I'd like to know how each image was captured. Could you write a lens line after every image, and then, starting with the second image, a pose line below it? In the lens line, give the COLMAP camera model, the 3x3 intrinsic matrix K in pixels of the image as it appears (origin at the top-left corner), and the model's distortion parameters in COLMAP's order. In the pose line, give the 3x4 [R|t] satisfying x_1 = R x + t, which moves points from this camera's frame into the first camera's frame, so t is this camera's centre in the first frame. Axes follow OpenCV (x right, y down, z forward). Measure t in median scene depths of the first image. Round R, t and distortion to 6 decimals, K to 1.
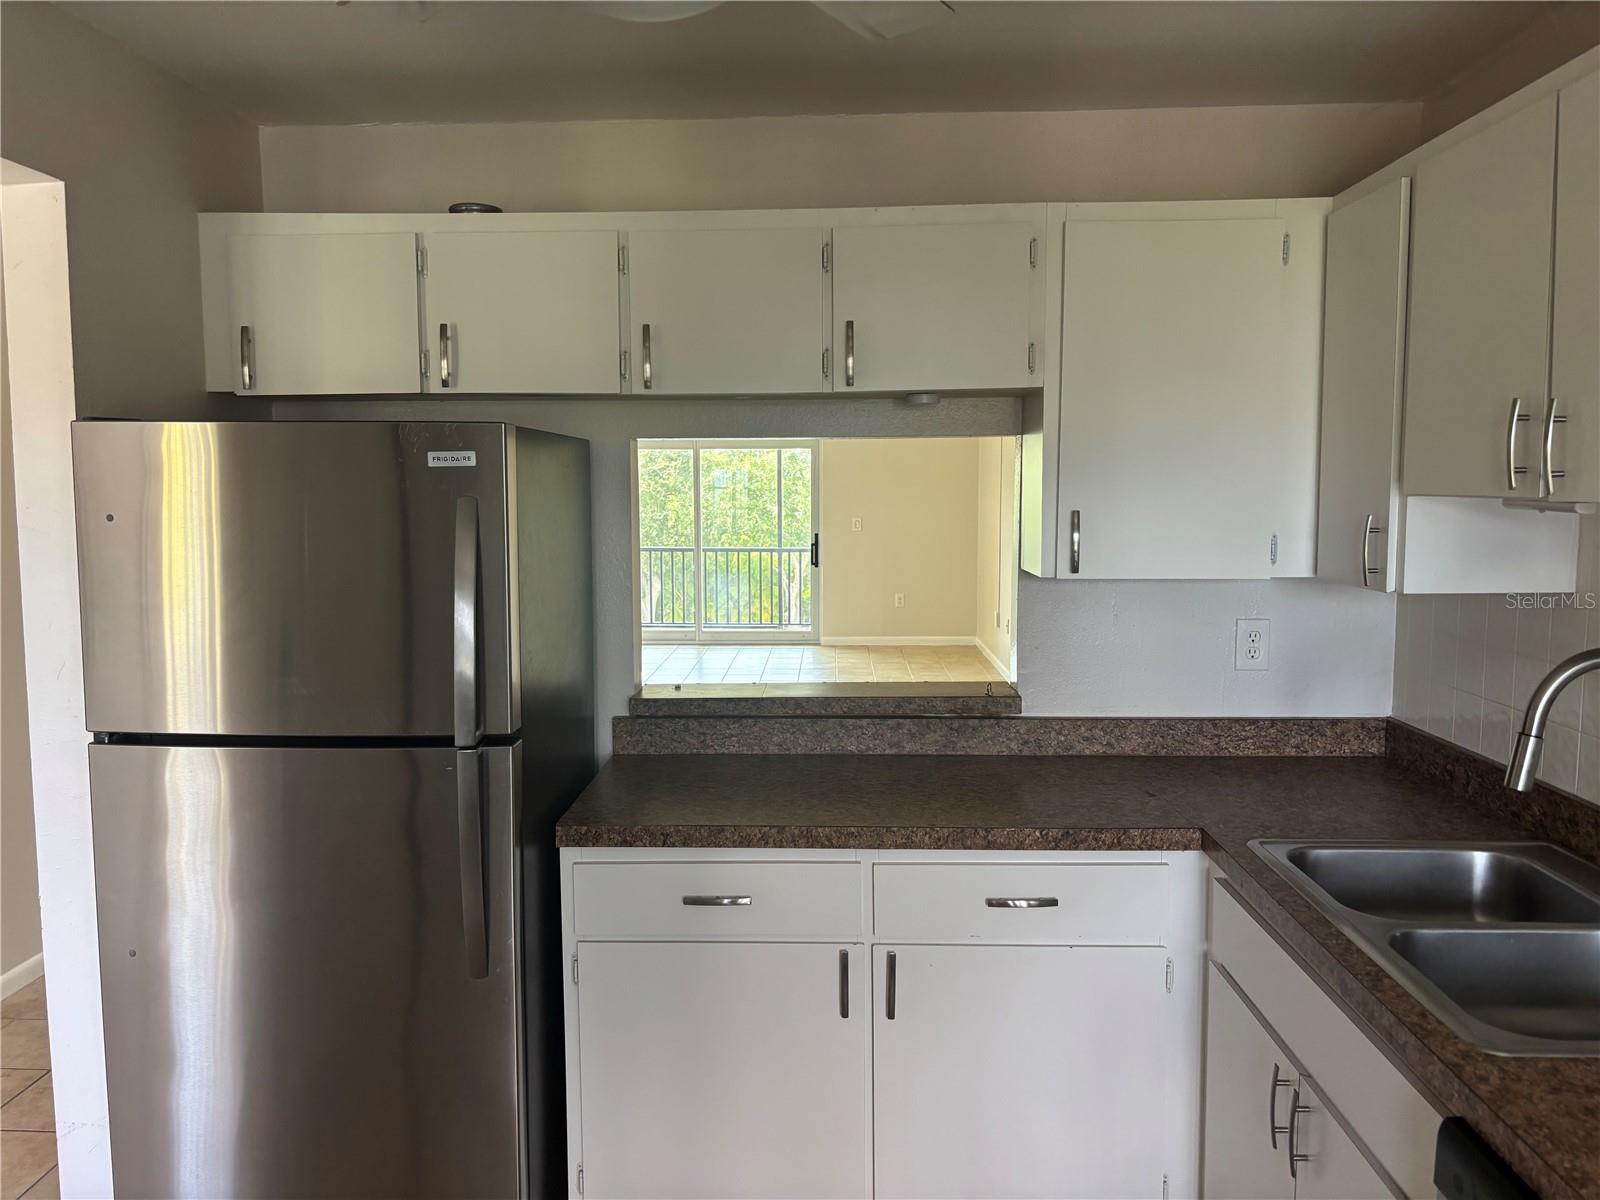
lens RADIAL K [[1215.3, 0, 800.0], [0, 1215.3, 600.0], [0, 0, 1]] dist [0.007723, 0.001019]
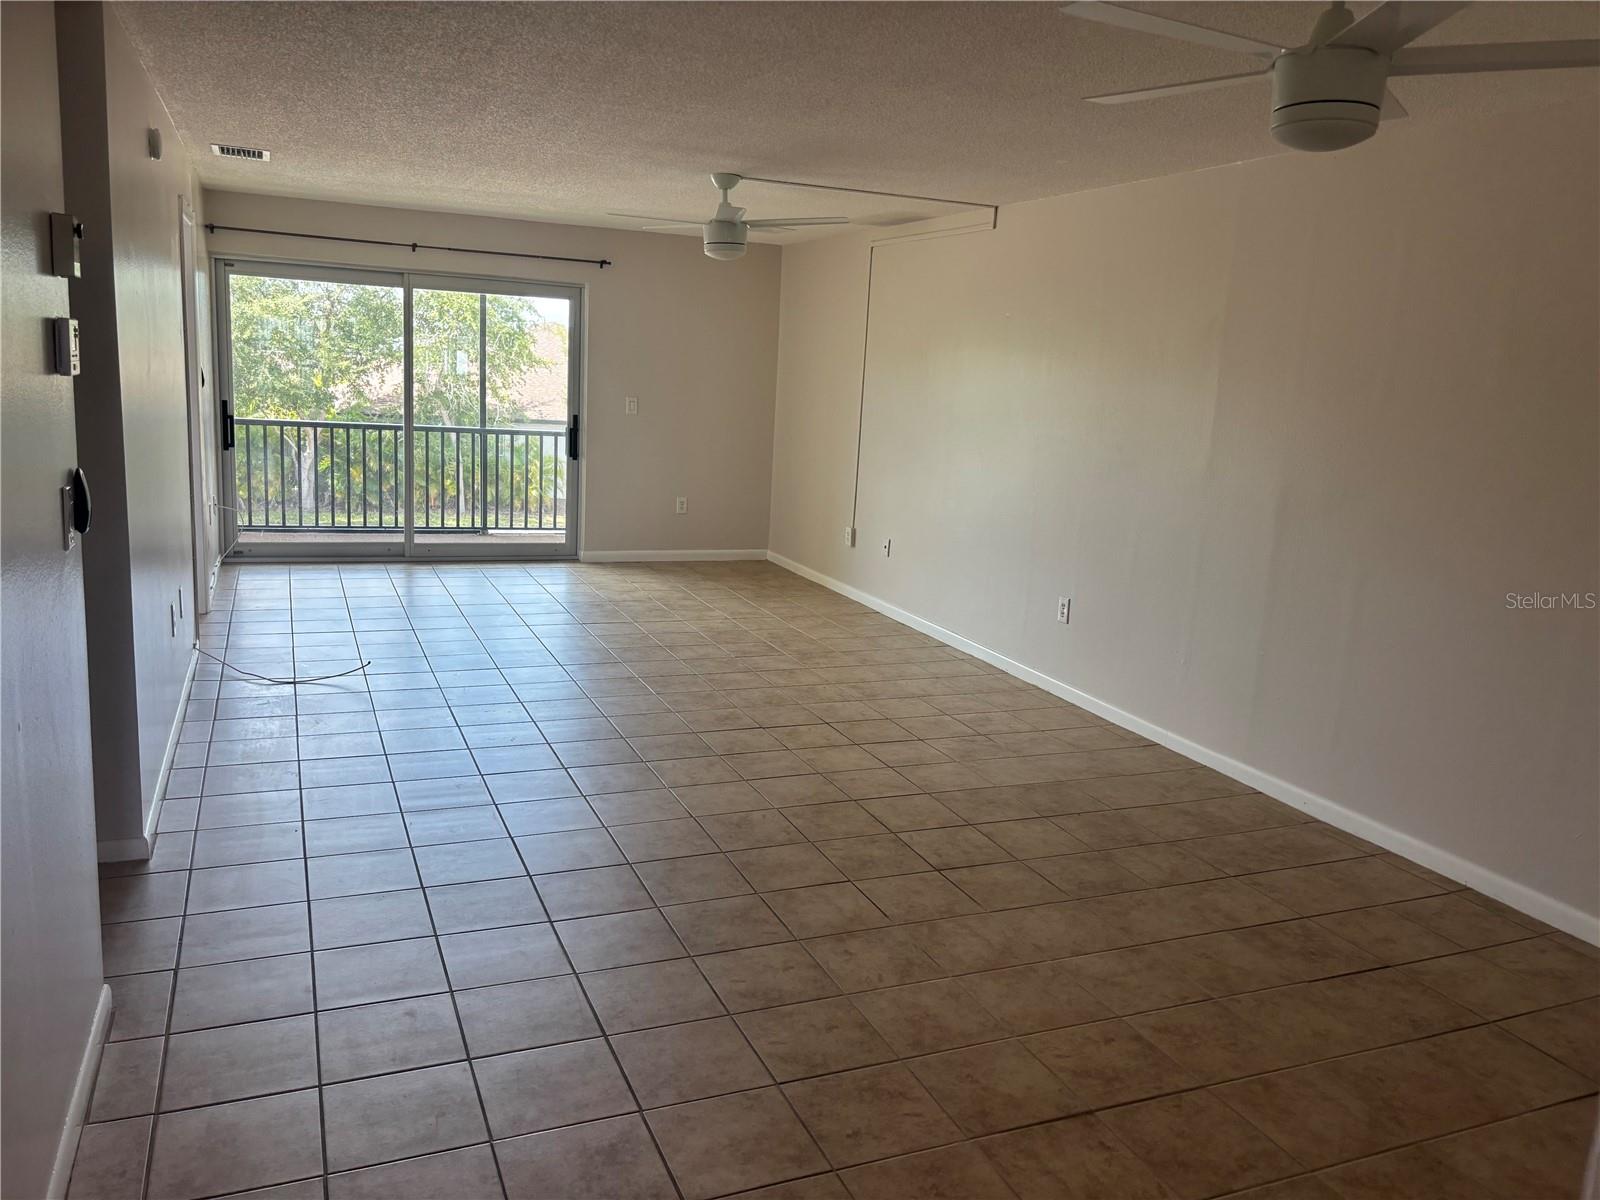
lens RADIAL K [[1215.3, 0, 800.0], [0, 1215.3, 600.0], [0, 0, 1]] dist [0.007723, 0.001019]
pose [[0.904187, -0.021428, 0.426598, -0.186271], [-0.024284, 0.994546, 0.101428, -0.020075], [-0.426445, -0.102069, 0.898736, 0.240929]]
